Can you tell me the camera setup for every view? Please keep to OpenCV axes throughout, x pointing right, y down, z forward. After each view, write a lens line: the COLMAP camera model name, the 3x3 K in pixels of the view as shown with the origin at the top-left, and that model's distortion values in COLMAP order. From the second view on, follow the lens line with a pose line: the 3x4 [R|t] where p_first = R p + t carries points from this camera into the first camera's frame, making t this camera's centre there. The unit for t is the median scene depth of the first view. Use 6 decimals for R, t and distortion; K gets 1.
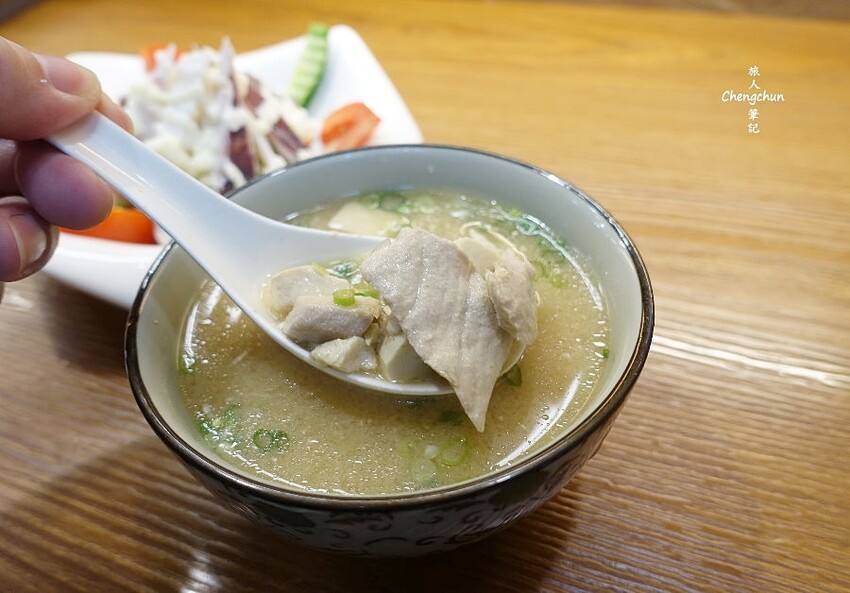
lens RADIAL K [[655.0, 0, 424.0], [0, 655.0, 314.2], [0, 0, 1]] dist [0.001348, 0.004538]
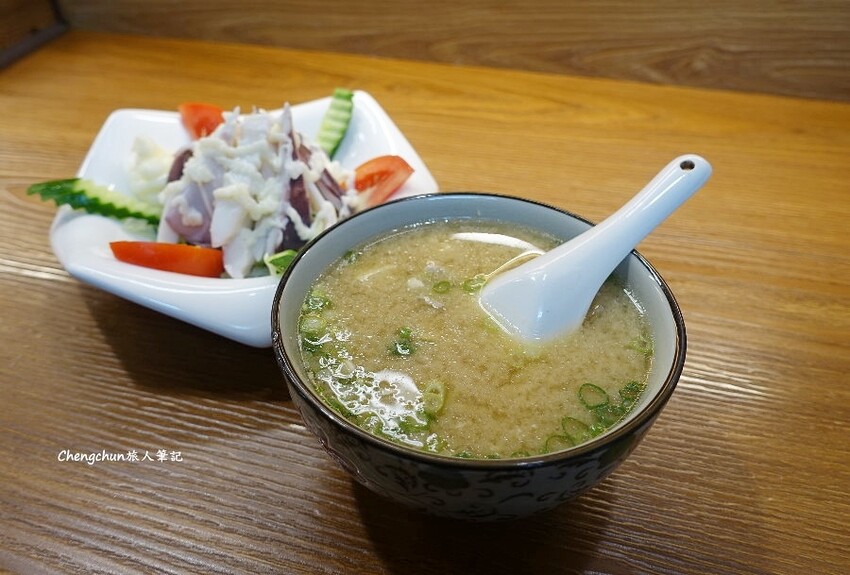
lens RADIAL K [[653.1, 0, 425.0], [0, 653.1, 287.5], [0, 0, 1]] dist [-0.001293, -0.002556]
pose [[0.991052, -0.015613, 0.132561, -0.217349], [0.028387, 0.995070, -0.095028, 0.027917], [-0.130424, 0.097941, 0.986609, -0.154610]]
